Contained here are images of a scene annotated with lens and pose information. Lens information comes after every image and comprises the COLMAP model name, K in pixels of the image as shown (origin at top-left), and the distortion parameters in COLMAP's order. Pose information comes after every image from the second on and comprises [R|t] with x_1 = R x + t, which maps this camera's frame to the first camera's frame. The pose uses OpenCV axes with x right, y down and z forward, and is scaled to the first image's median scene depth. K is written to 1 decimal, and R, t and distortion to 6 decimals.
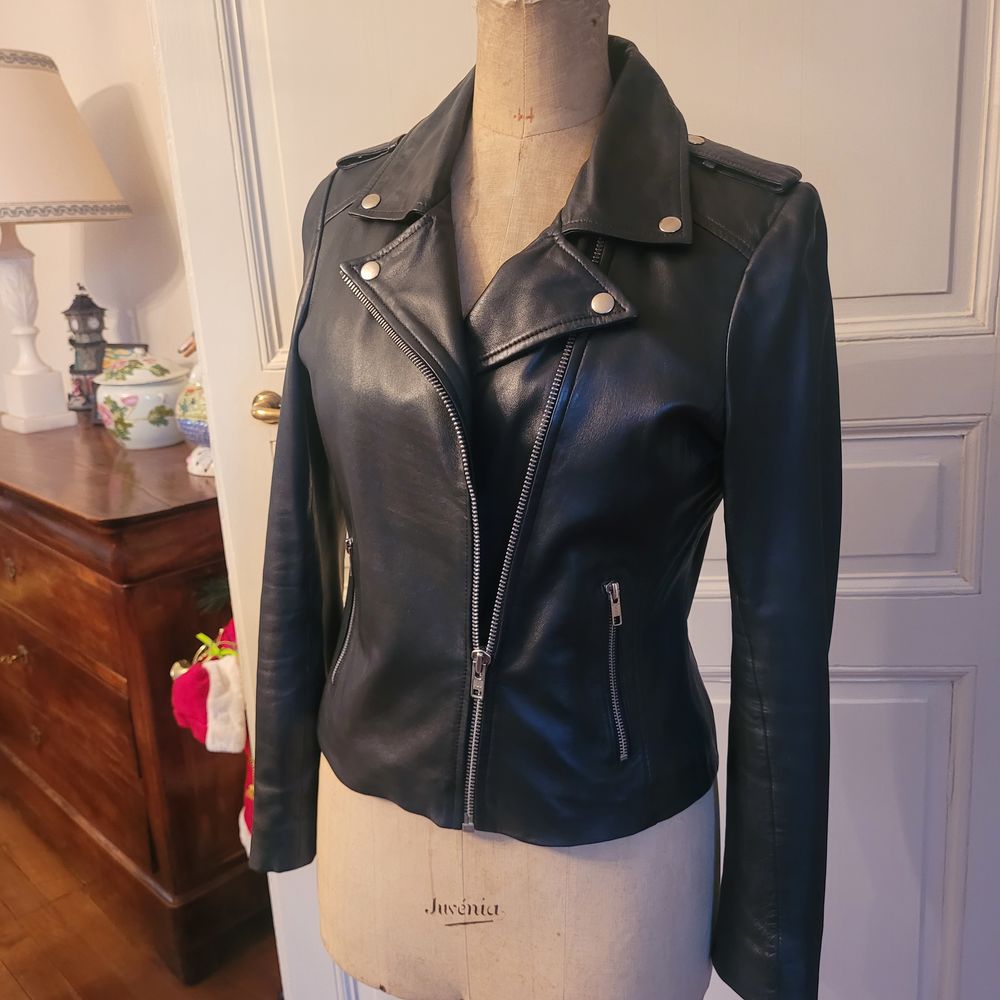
lens RADIAL K [[889.0, 0, 500.0], [0, 889.0, 500.0], [0, 0, 1]] dist [0.002738, -0.000142]
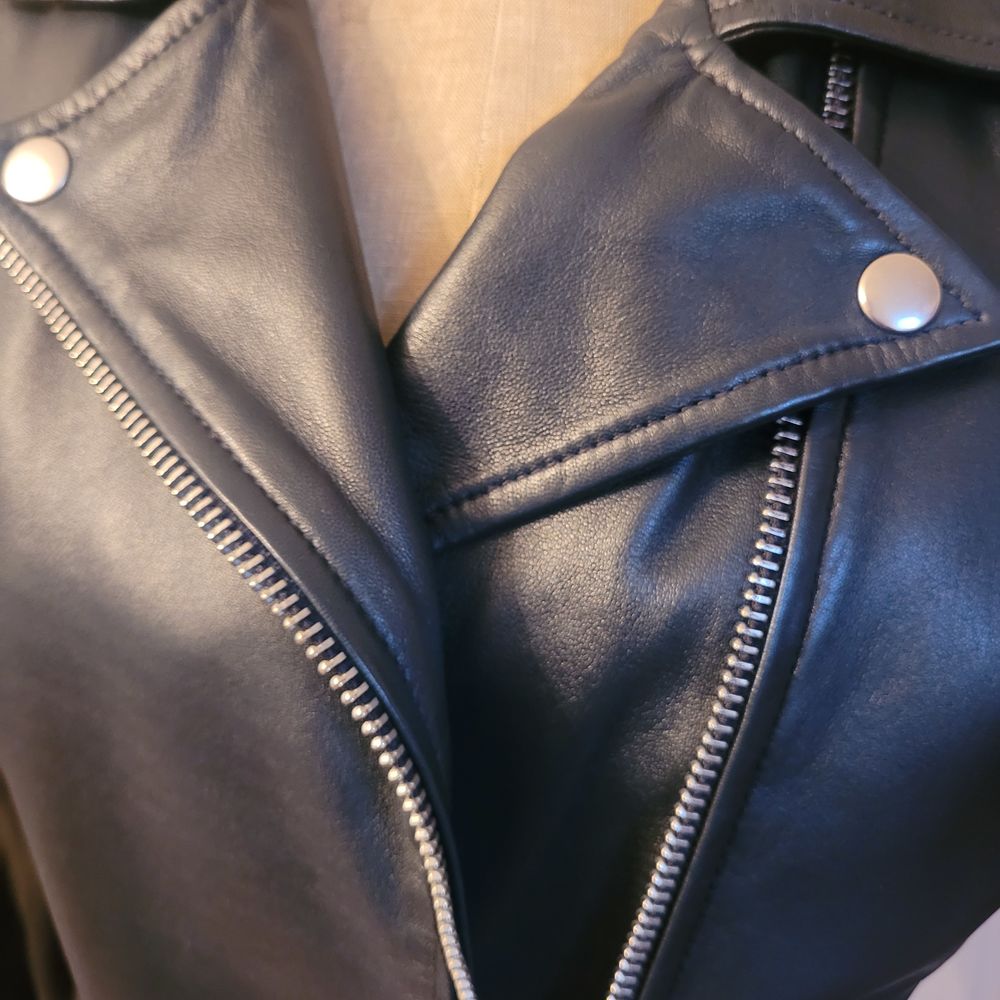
lens RADIAL K [[1053.9, 0, 500.0], [0, 1053.9, 500.0], [0, 0, 1]] dist [-0.000797, -0.002942]
pose [[0.983105, -0.065460, 0.170938, -0.044566], [0.050952, 0.994823, 0.087929, -0.125041], [-0.175809, -0.077733, 0.981350, 0.451902]]
